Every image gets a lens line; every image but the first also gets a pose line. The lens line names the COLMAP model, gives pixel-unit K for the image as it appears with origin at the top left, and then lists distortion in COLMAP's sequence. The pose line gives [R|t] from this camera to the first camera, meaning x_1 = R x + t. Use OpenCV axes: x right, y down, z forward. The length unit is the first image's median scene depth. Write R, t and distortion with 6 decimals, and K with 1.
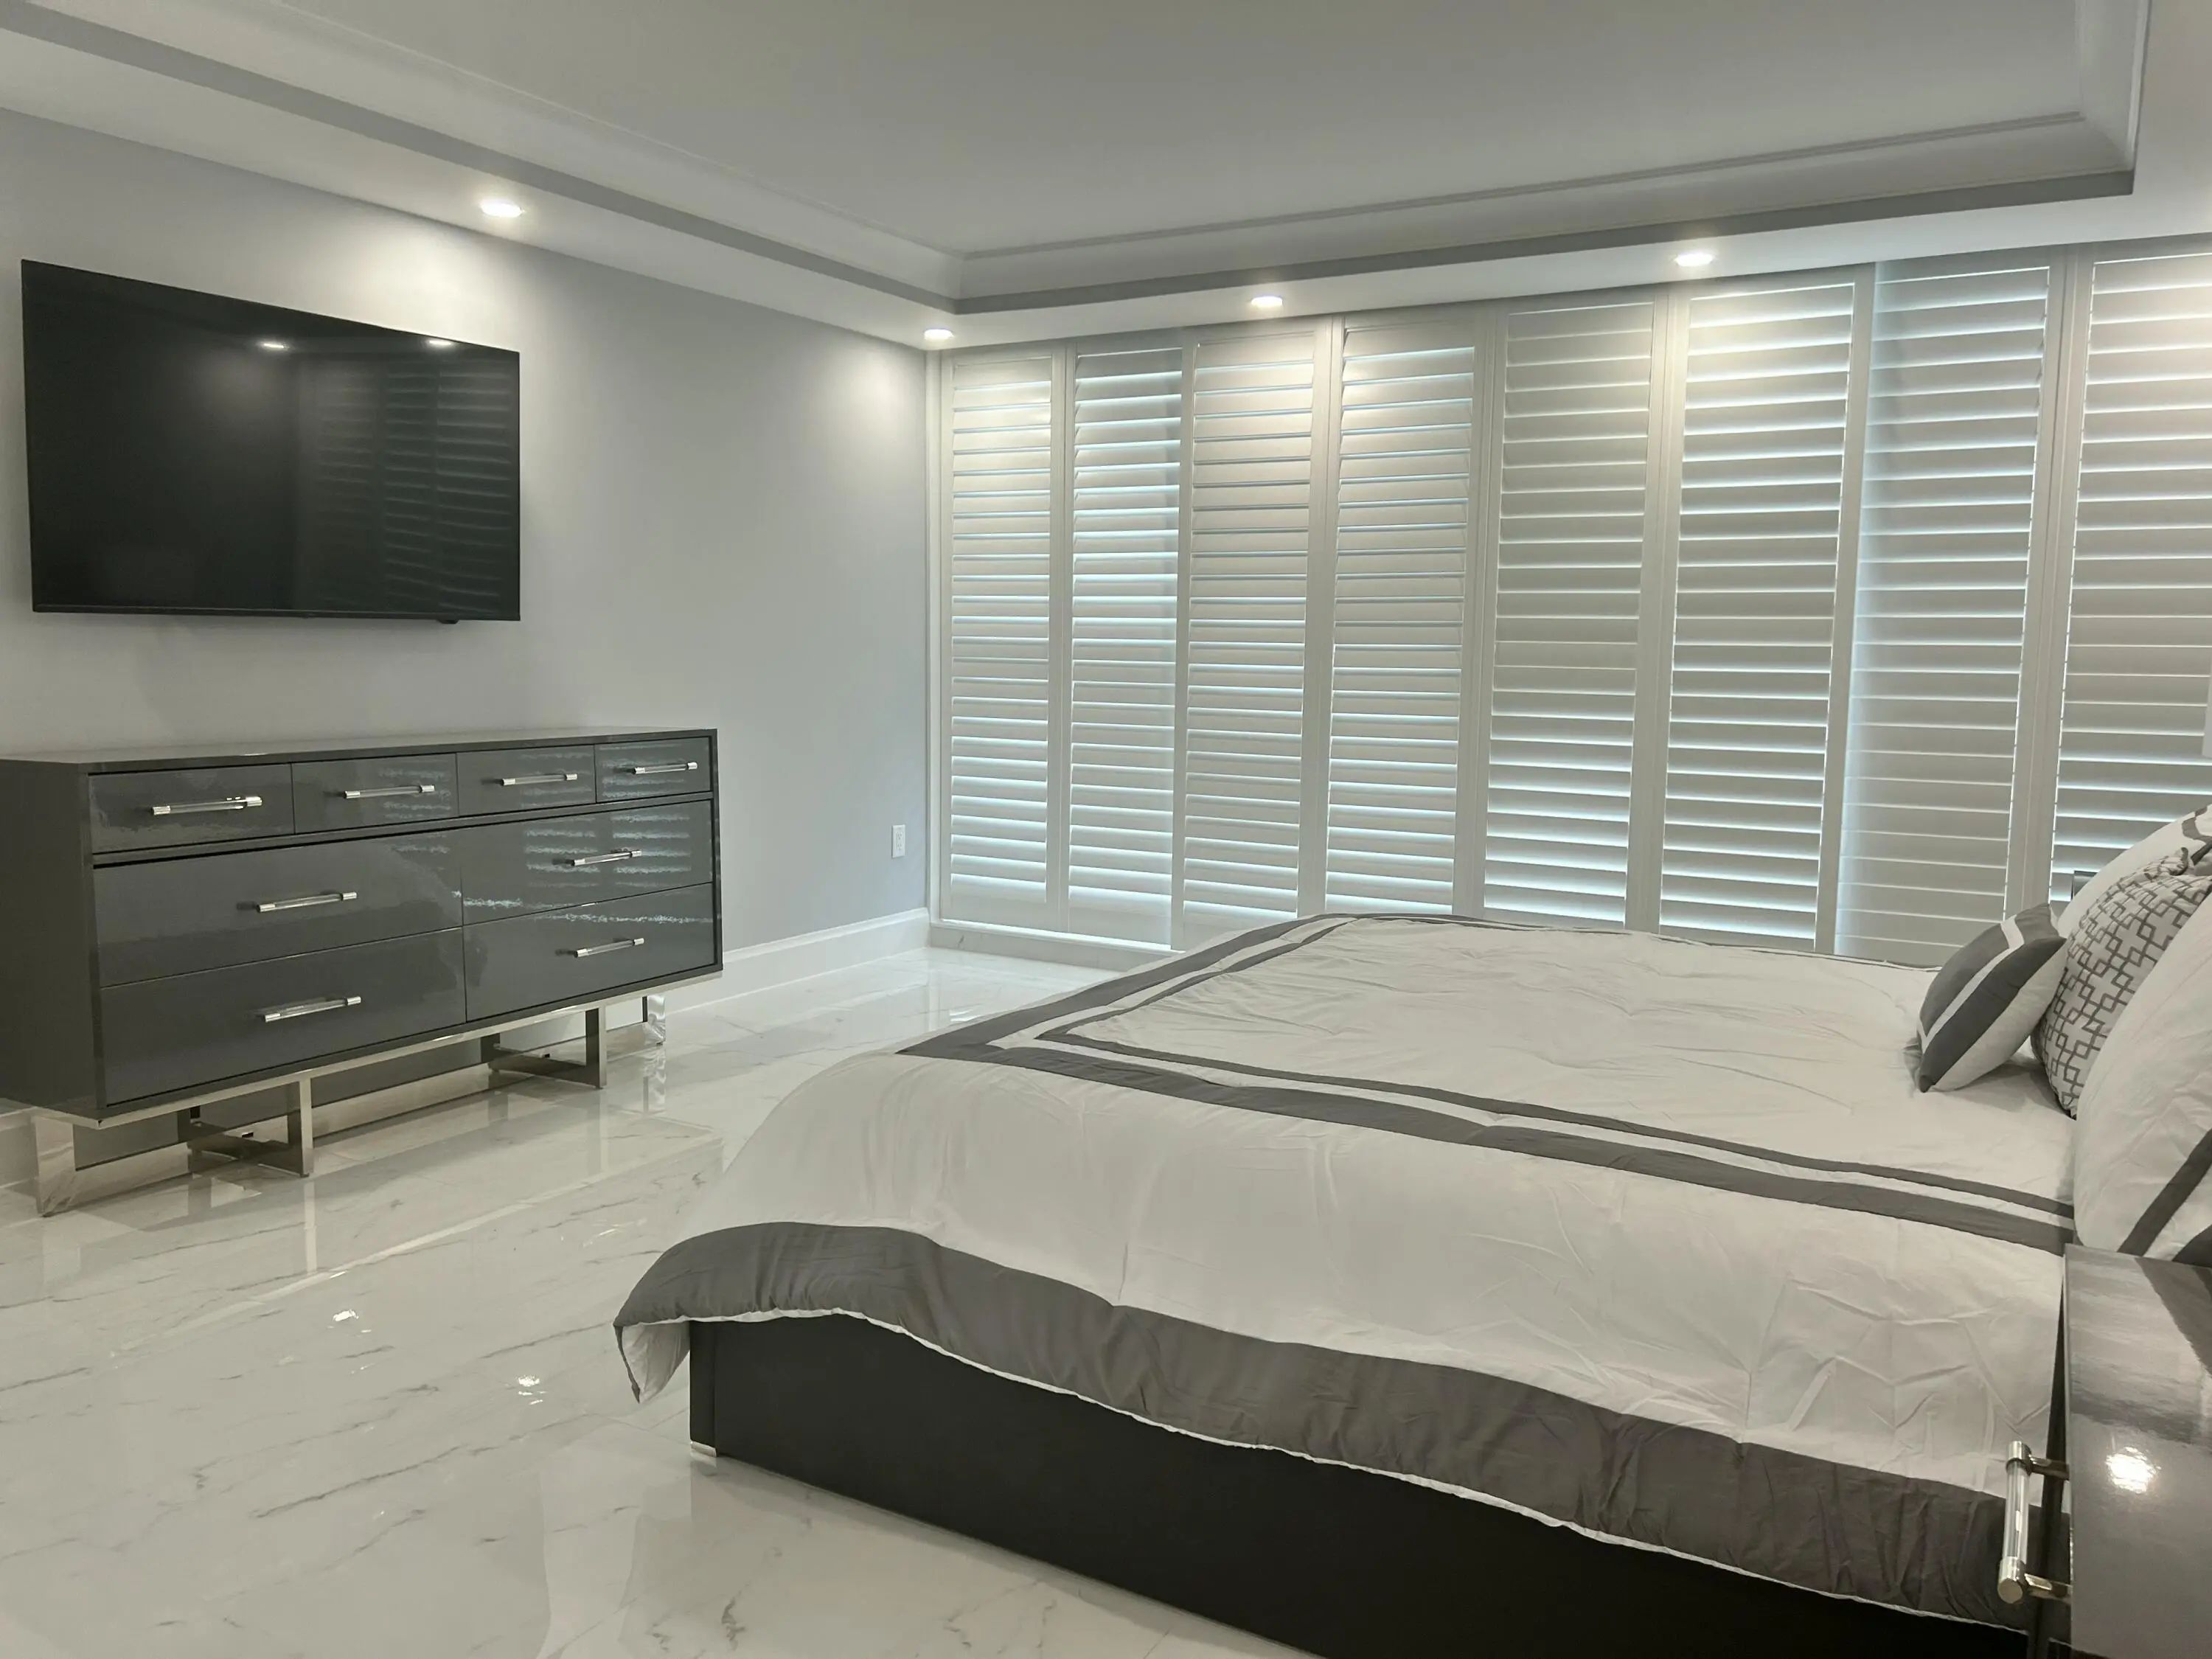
lens RADIAL K [[1669.6, 0, 1100.1], [0, 1669.6, 815.4], [0, 0, 1]] dist [0.068469, -0.070425]
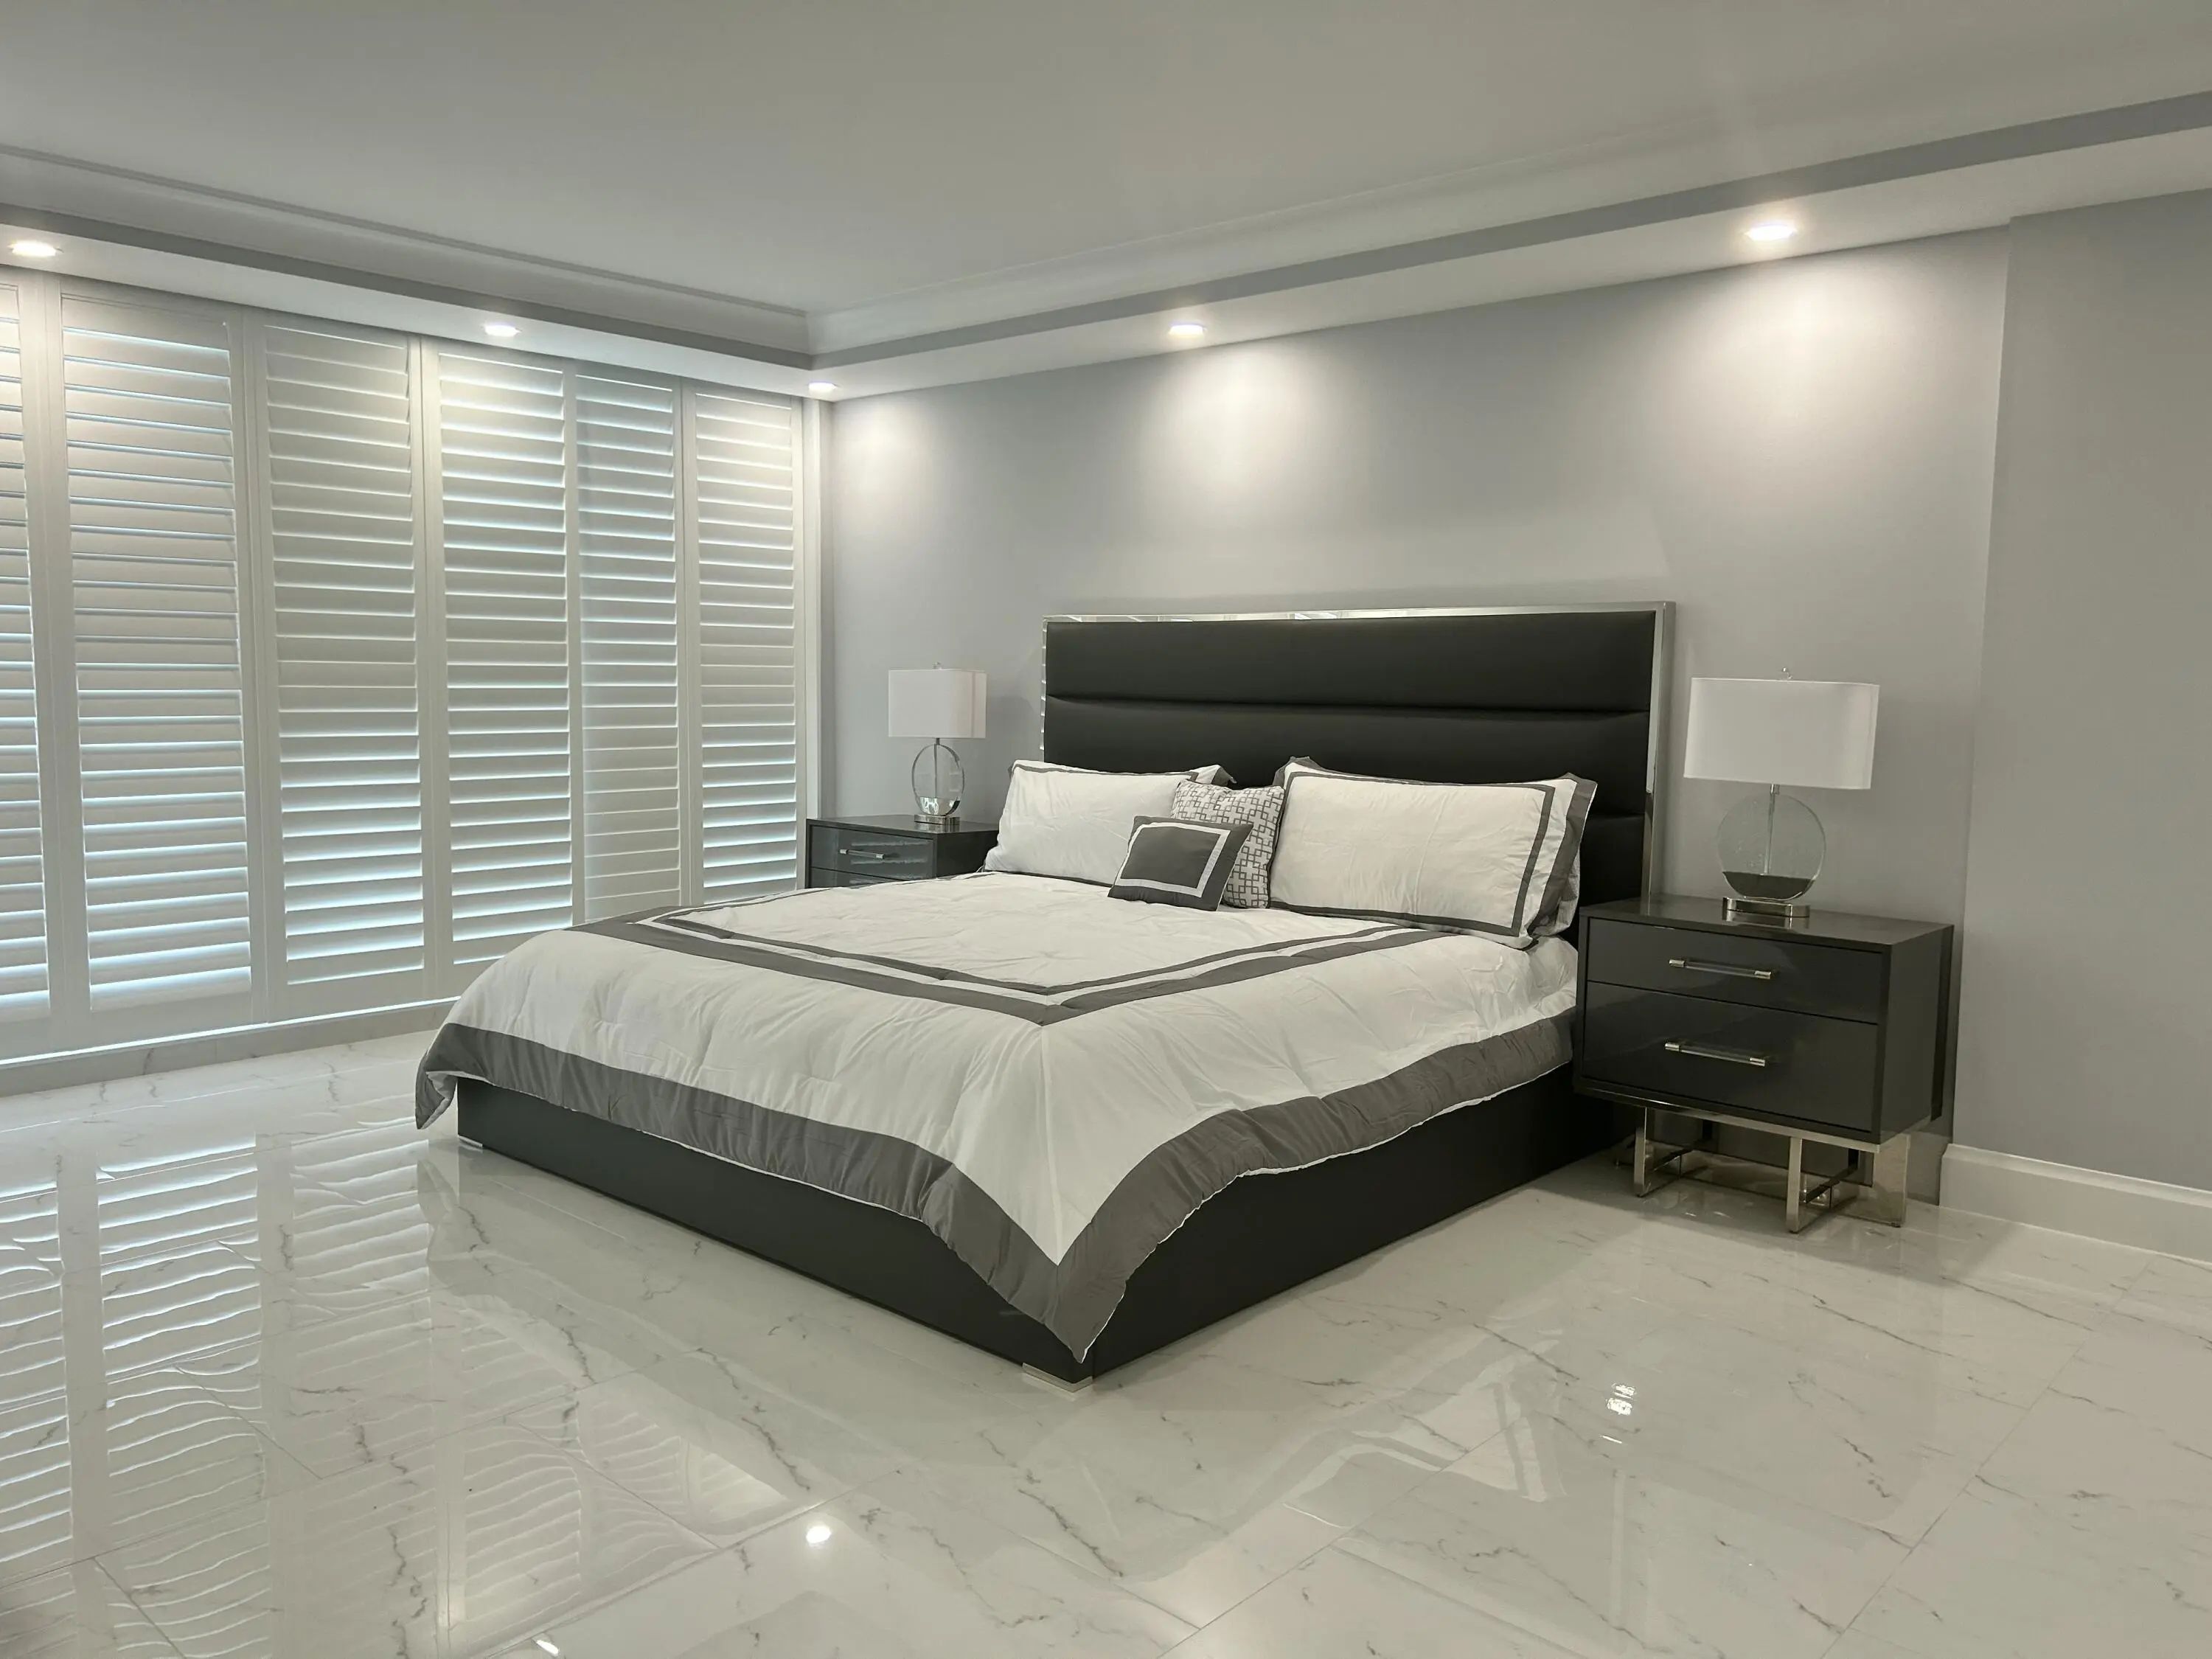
lens RADIAL K [[1669.6, 0, 1100.1], [0, 1669.6, 815.4], [0, 0, 1]] dist [0.068469, -0.070425]
pose [[0.216109, -0.099123, 0.971325, -0.667128], [0.094267, 0.992304, 0.080290, -0.053161], [-0.971808, 0.074212, 0.223790, 0.353698]]
